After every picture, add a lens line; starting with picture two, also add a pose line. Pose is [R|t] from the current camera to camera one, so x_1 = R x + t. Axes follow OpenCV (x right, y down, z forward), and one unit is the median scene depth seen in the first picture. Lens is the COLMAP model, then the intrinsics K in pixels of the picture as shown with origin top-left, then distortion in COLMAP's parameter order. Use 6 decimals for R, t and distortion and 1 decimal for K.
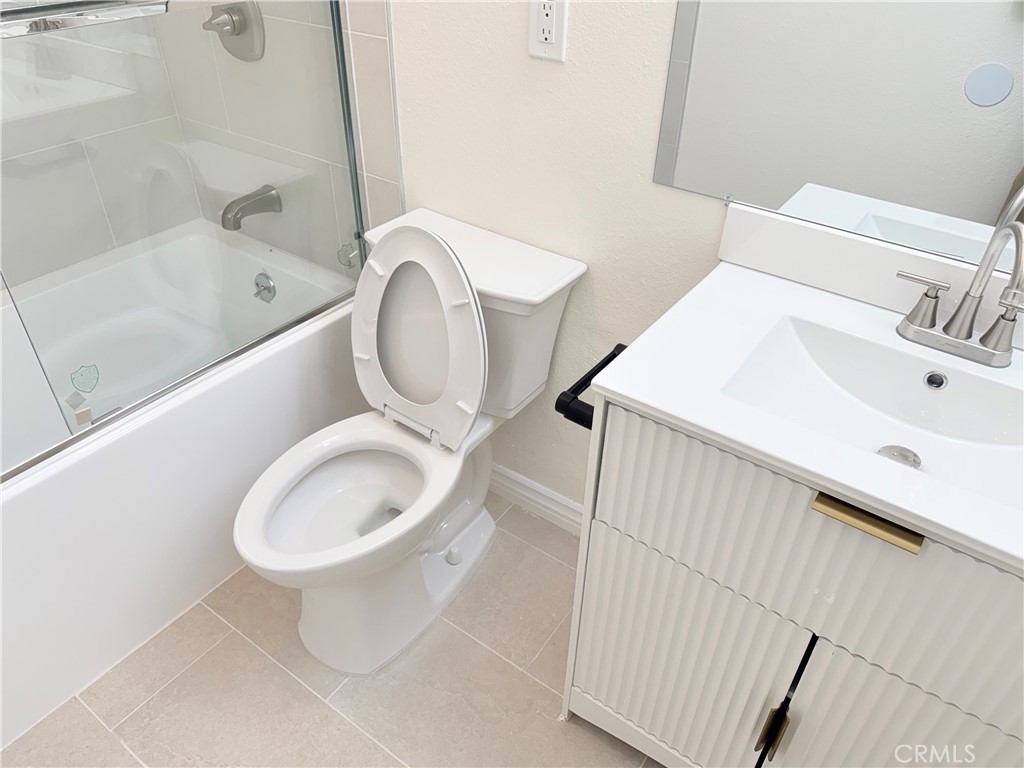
lens RADIAL K [[723.0, 0, 511.8], [0, 723.0, 384.4], [0, 0, 1]] dist [0.095186, -0.158742]
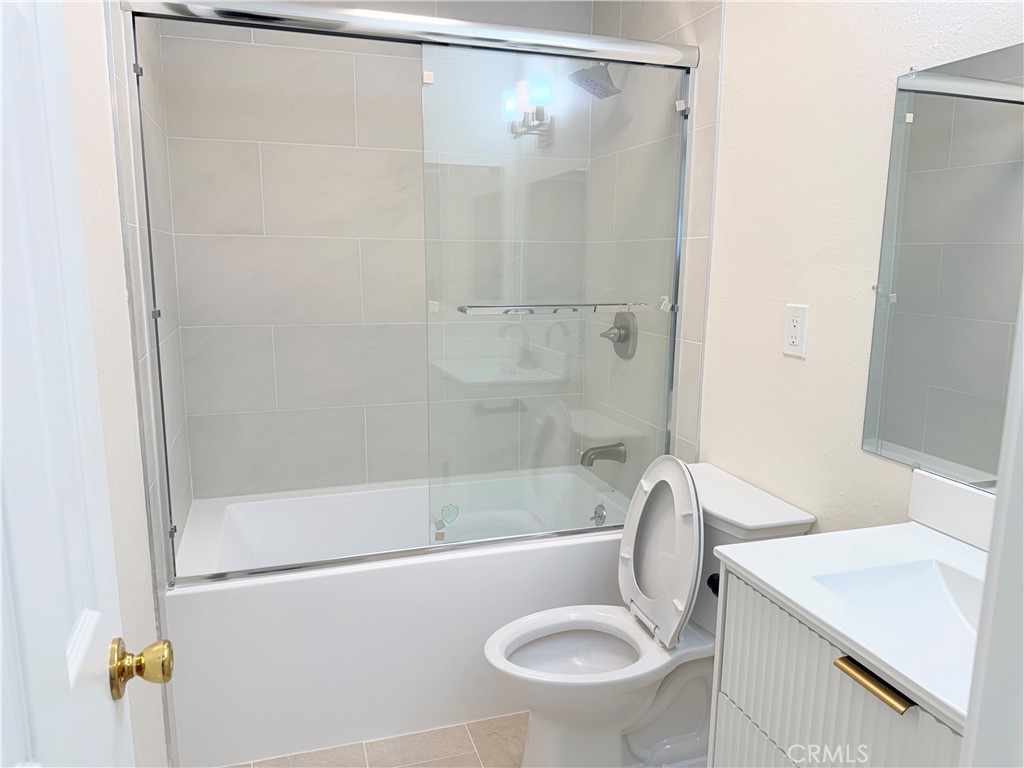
lens RADIAL K [[716.0, 0, 515.4], [0, 716.0, 390.5], [0, 0, 1]] dist [0.133885, -0.216032]
pose [[0.807444, 0.097269, -0.581870, 0.361341], [-0.342851, 0.880022, -0.328655, 0.195244], [0.480091, 0.464865, 0.743917, -0.182375]]
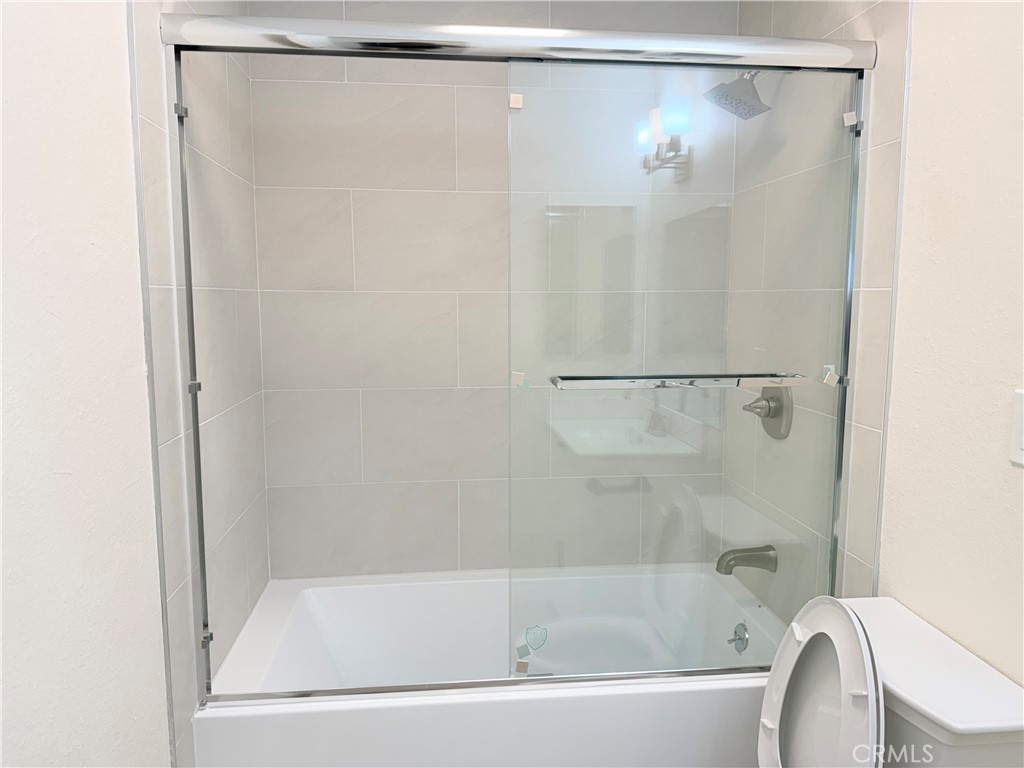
lens RADIAL K [[723.0, 0, 511.8], [0, 723.0, 384.4], [0, 0, 1]] dist [0.095186, -0.158742]
pose [[0.663639, 0.073653, -0.744418, 0.250740], [-0.431674, 0.850437, -0.300689, 0.016073], [0.610934, 0.520895, 0.596177, 0.011538]]
